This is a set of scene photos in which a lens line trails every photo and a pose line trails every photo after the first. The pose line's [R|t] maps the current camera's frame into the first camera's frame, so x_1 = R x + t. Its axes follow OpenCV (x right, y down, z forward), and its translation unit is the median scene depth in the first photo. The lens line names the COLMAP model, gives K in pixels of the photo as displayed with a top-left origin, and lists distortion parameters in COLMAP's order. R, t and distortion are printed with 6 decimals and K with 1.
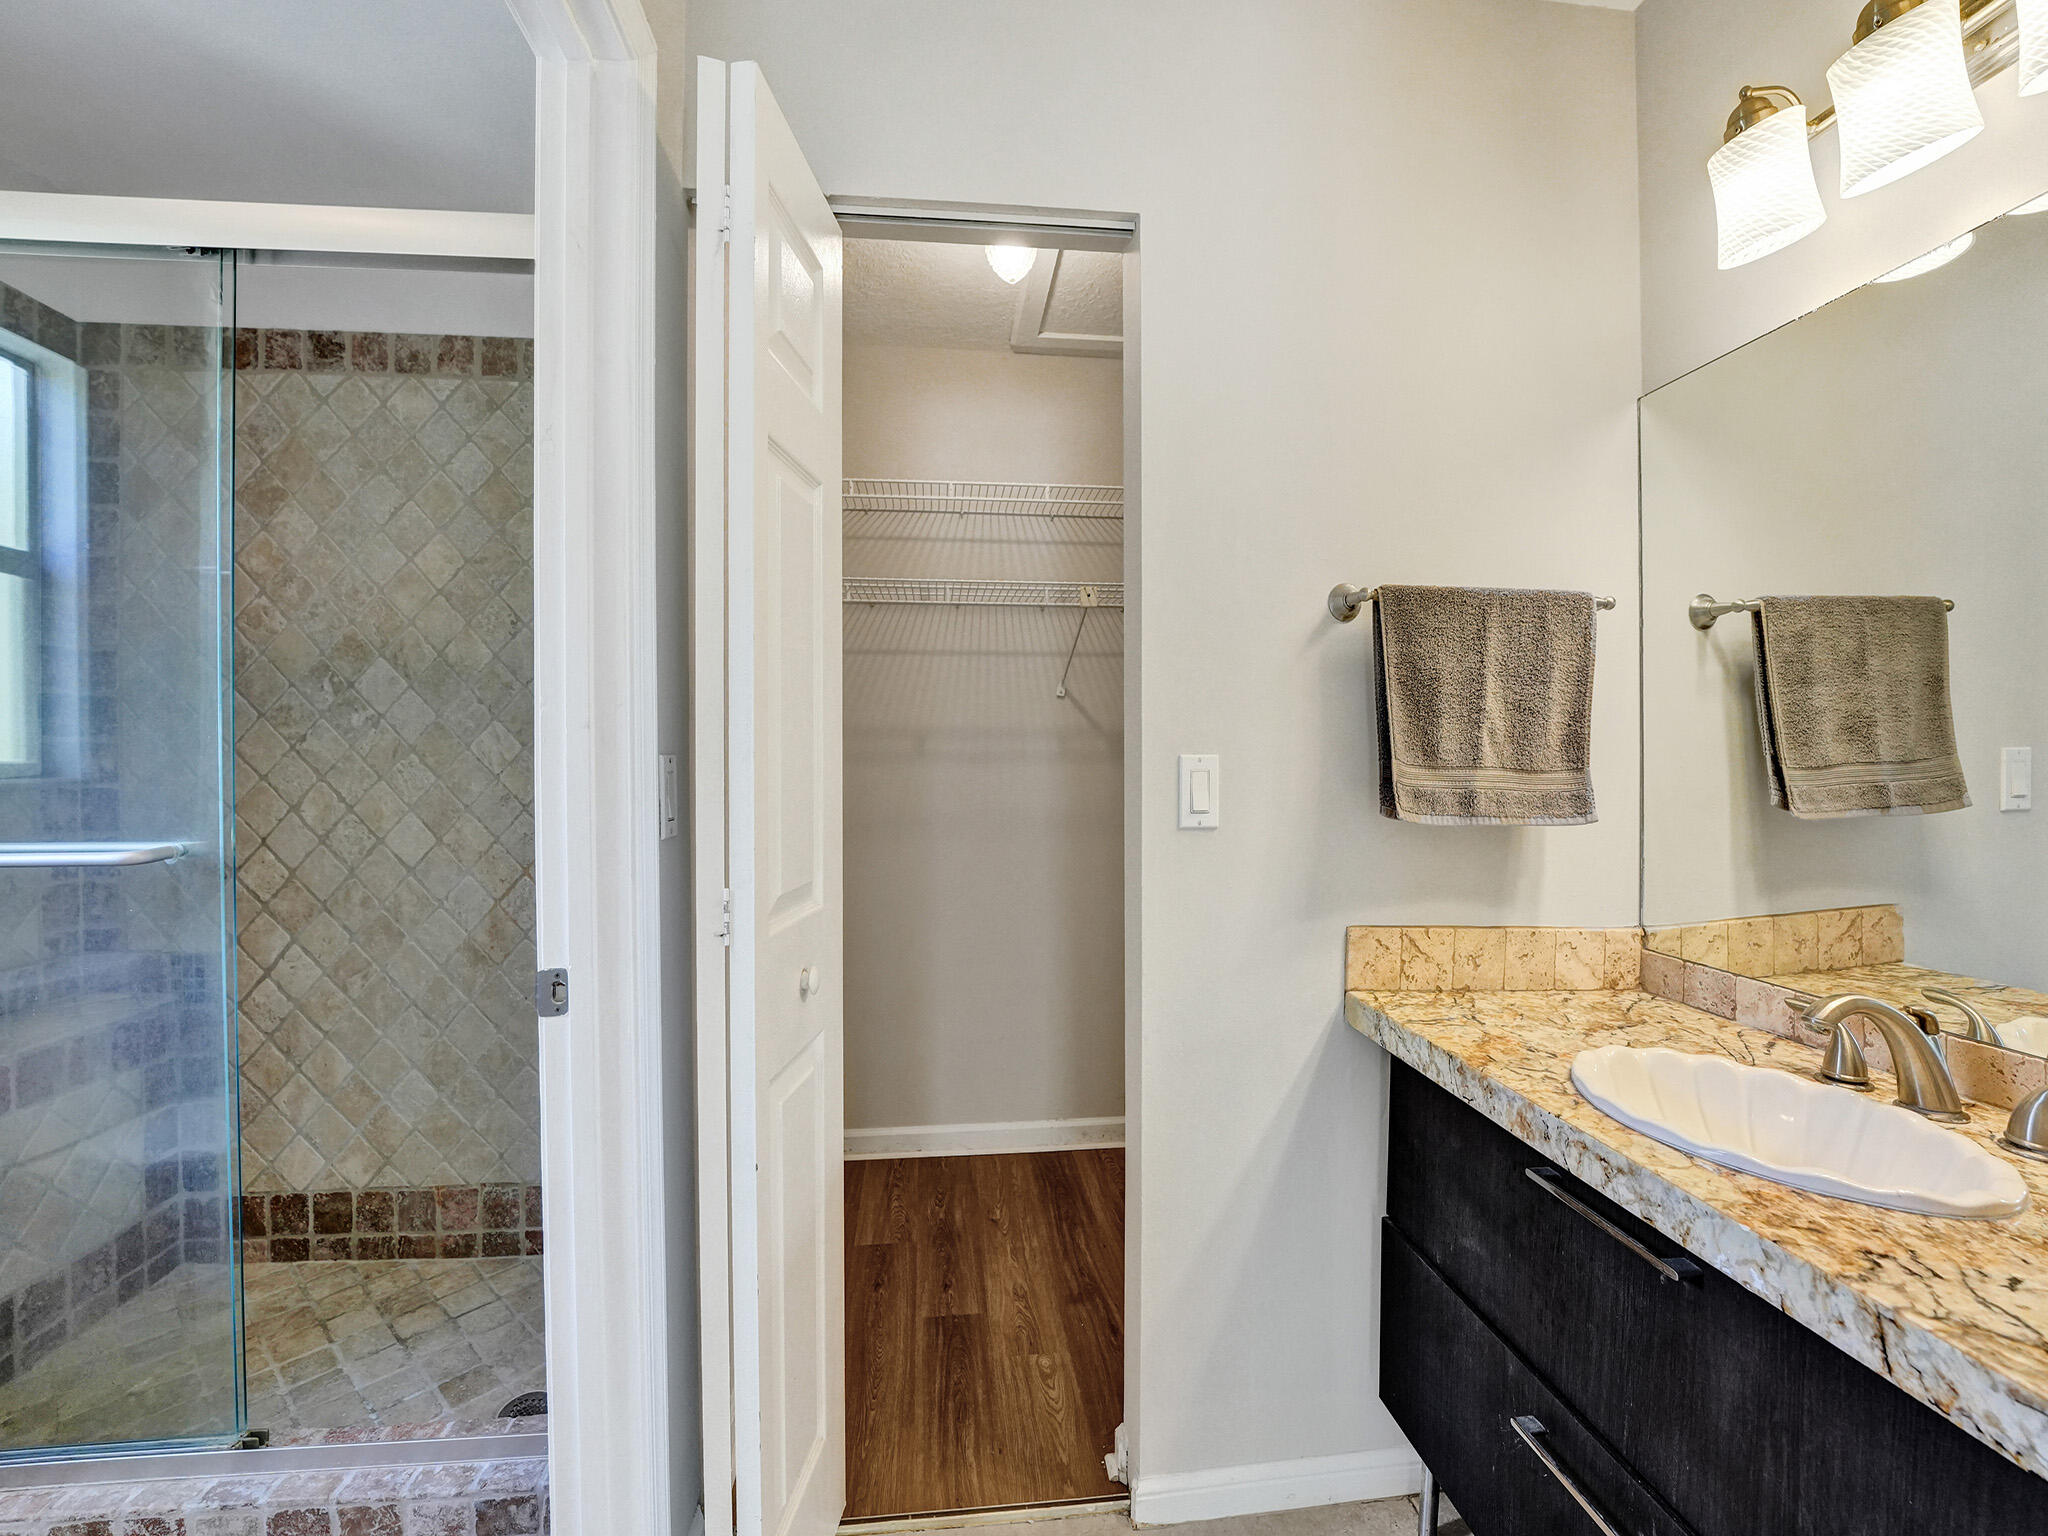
lens RADIAL K [[831.2, 0, 1008.2], [0, 831.2, 763.9], [0, 0, 1]] dist [-0.027132, 0.003379]
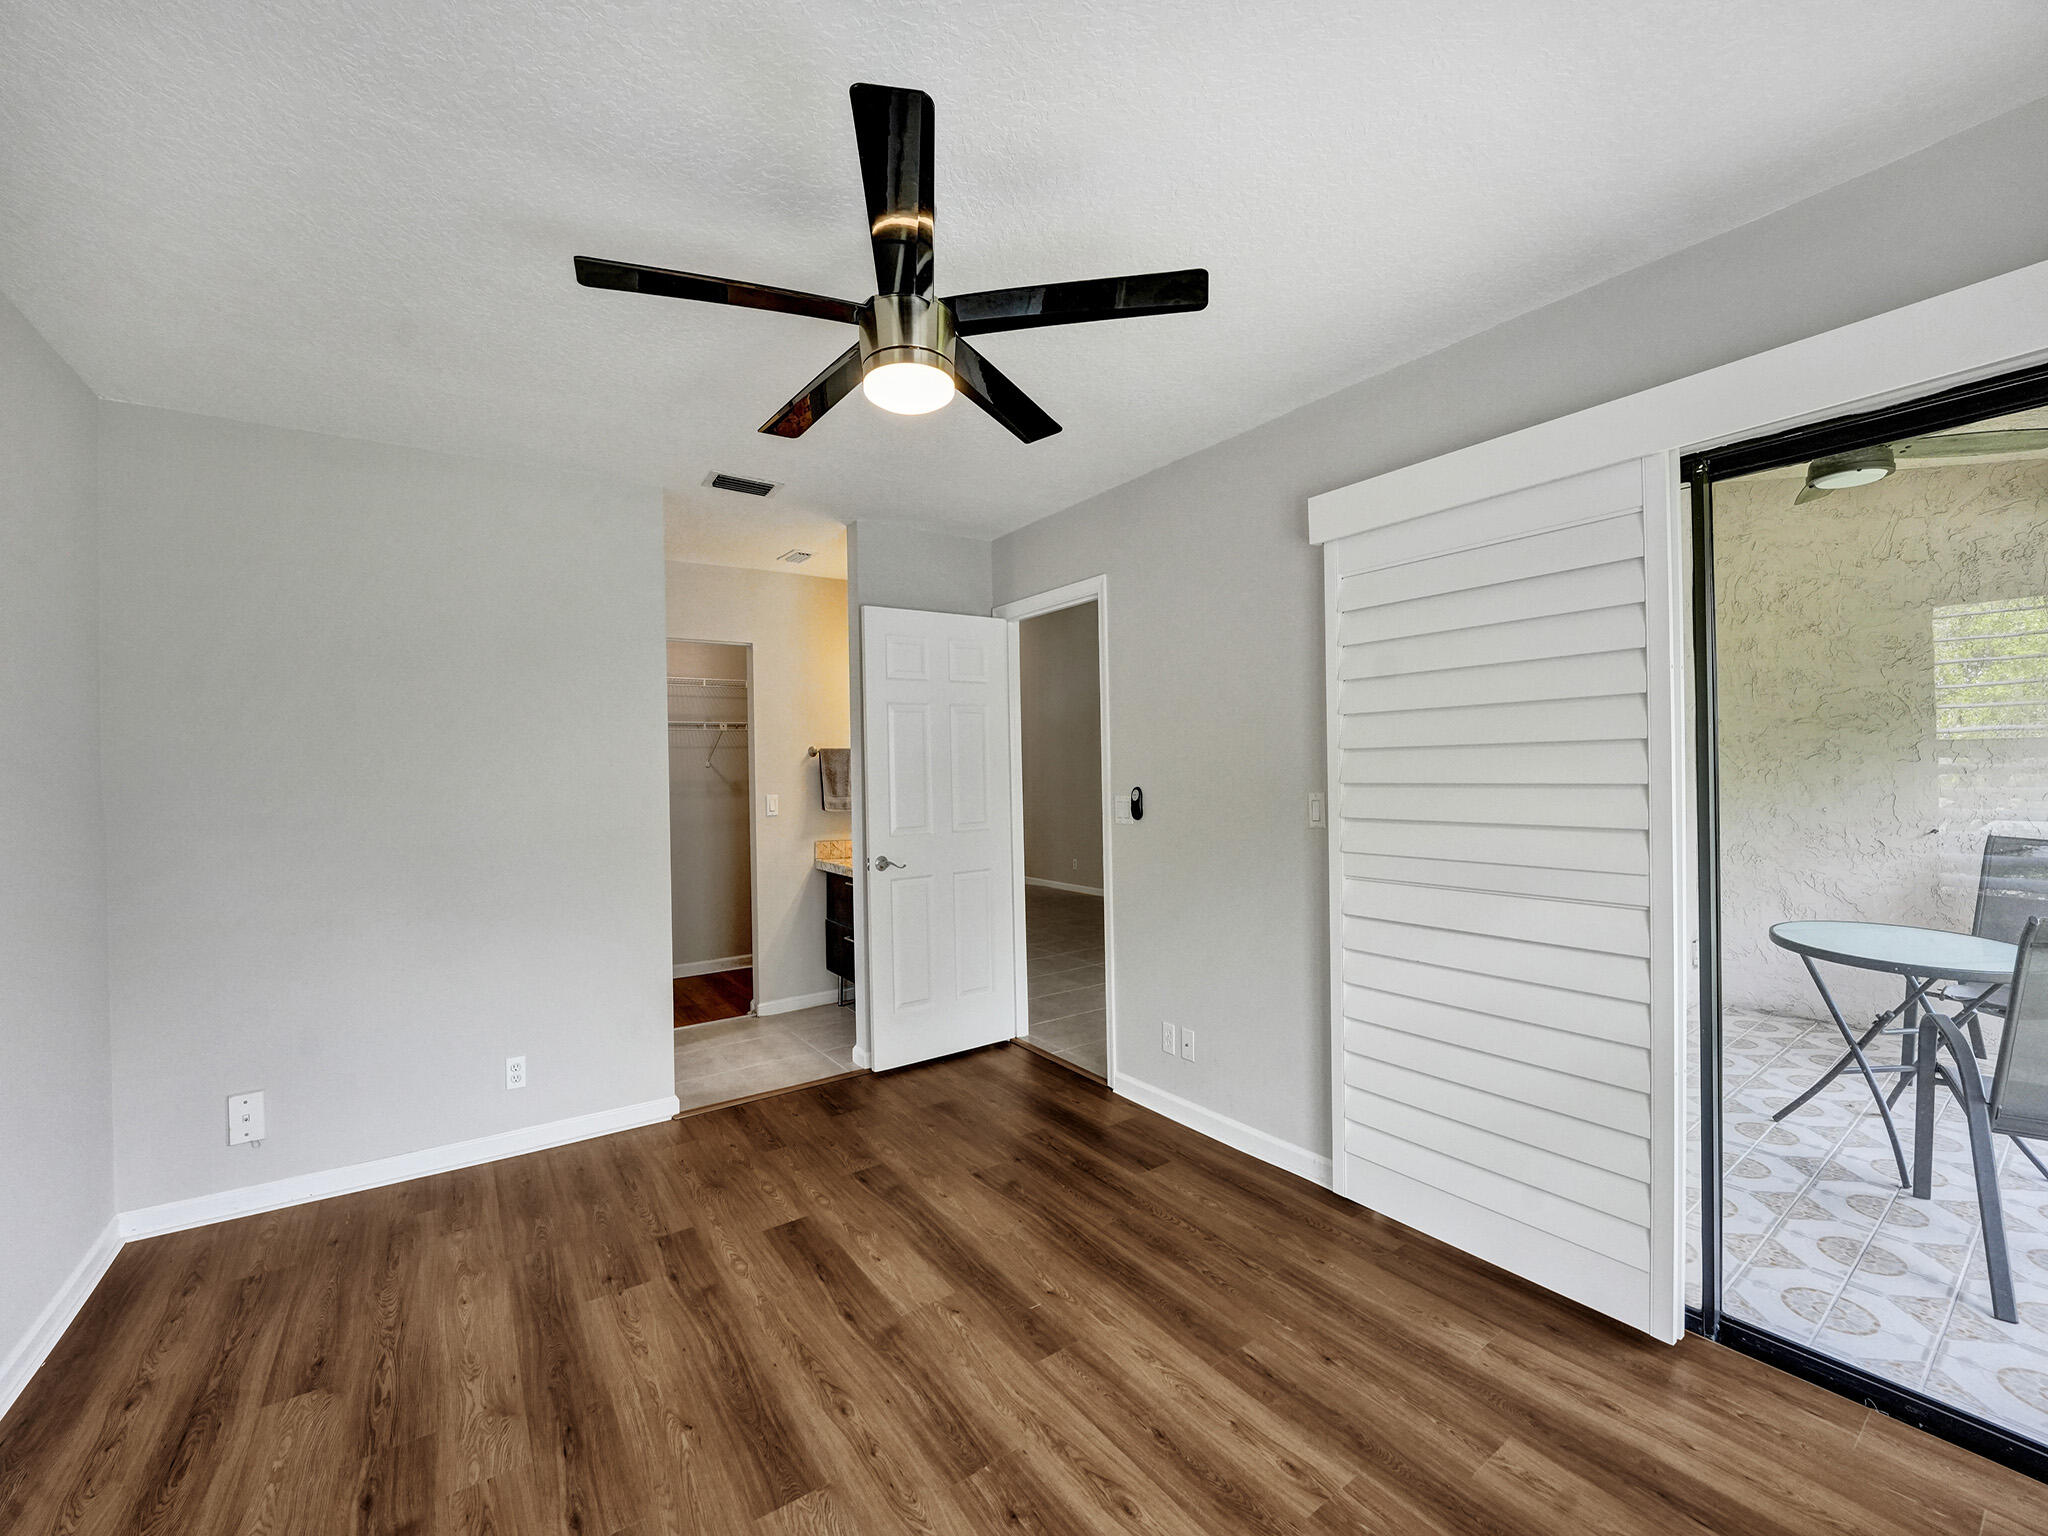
lens RADIAL K [[831.2, 0, 1039.2], [0, 831.2, 763.6], [0, 0, 1]] dist [-0.027132, 0.003379]
pose [[0.860681, -0.009097, 0.509063, -0.670320], [0.021062, 0.999621, -0.017747, -0.065582], [-0.508708, 0.025996, 0.860547, -2.996581]]
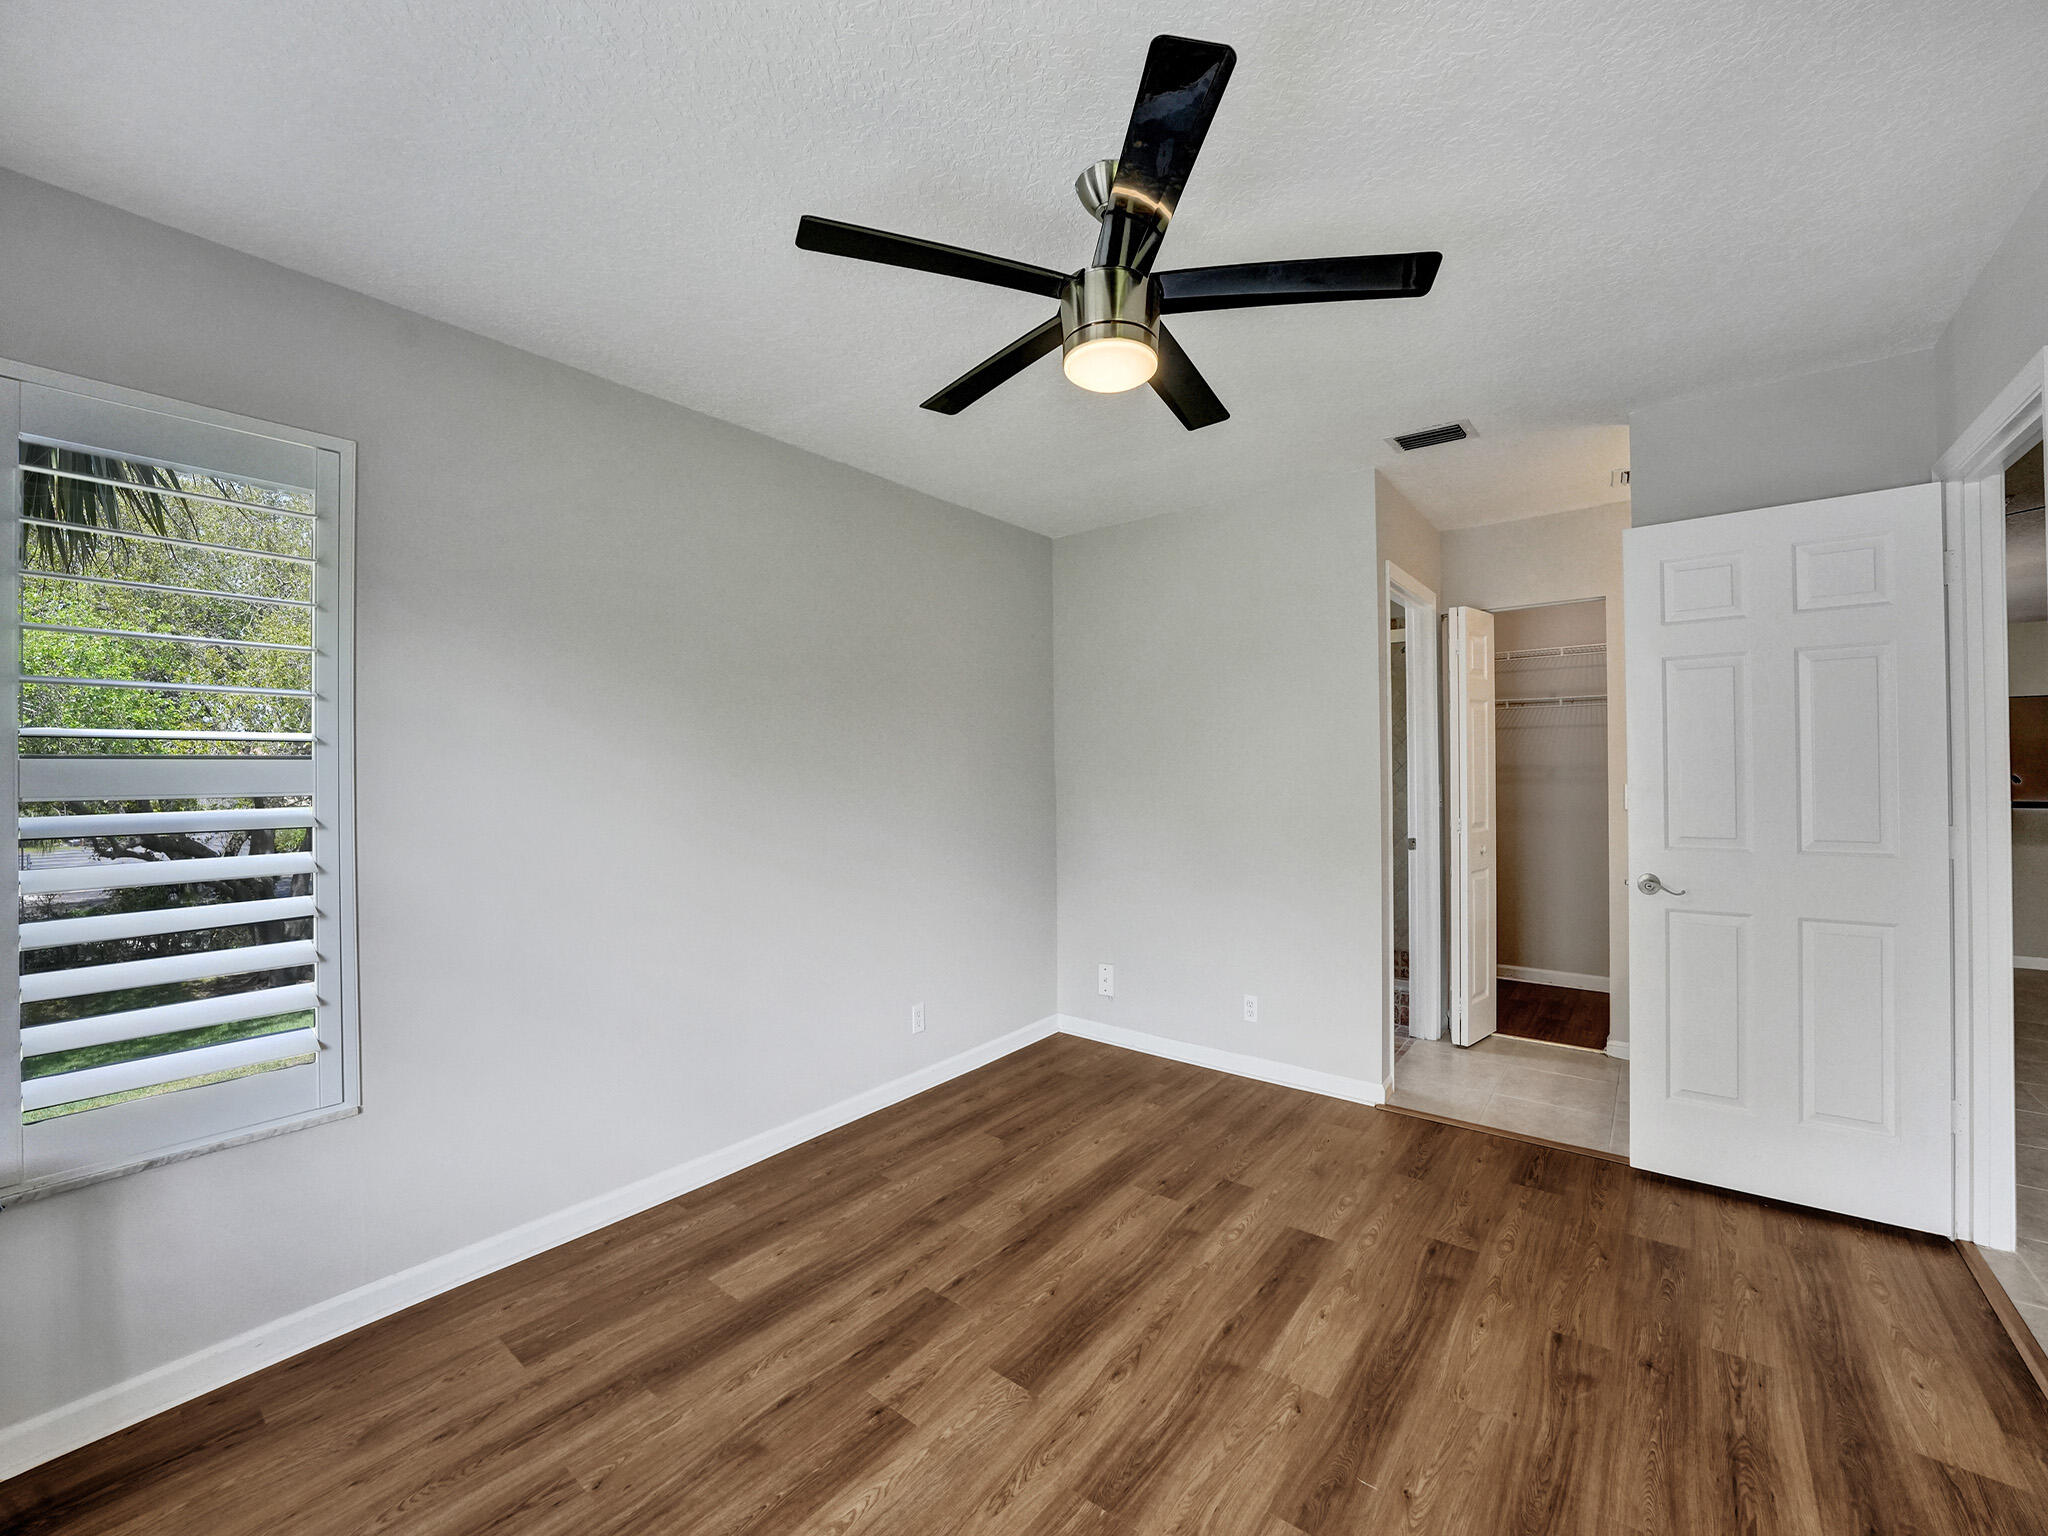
lens RADIAL K [[831.2, 0, 1023.5], [0, 831.2, 761.1], [0, 0, 1]] dist [-0.027132, 0.003379]
pose [[0.726578, -0.008622, -0.687030, 0.715089], [0.001705, 0.999941, -0.010745, -0.069991], [0.687082, 0.006636, 0.726550, -2.763771]]
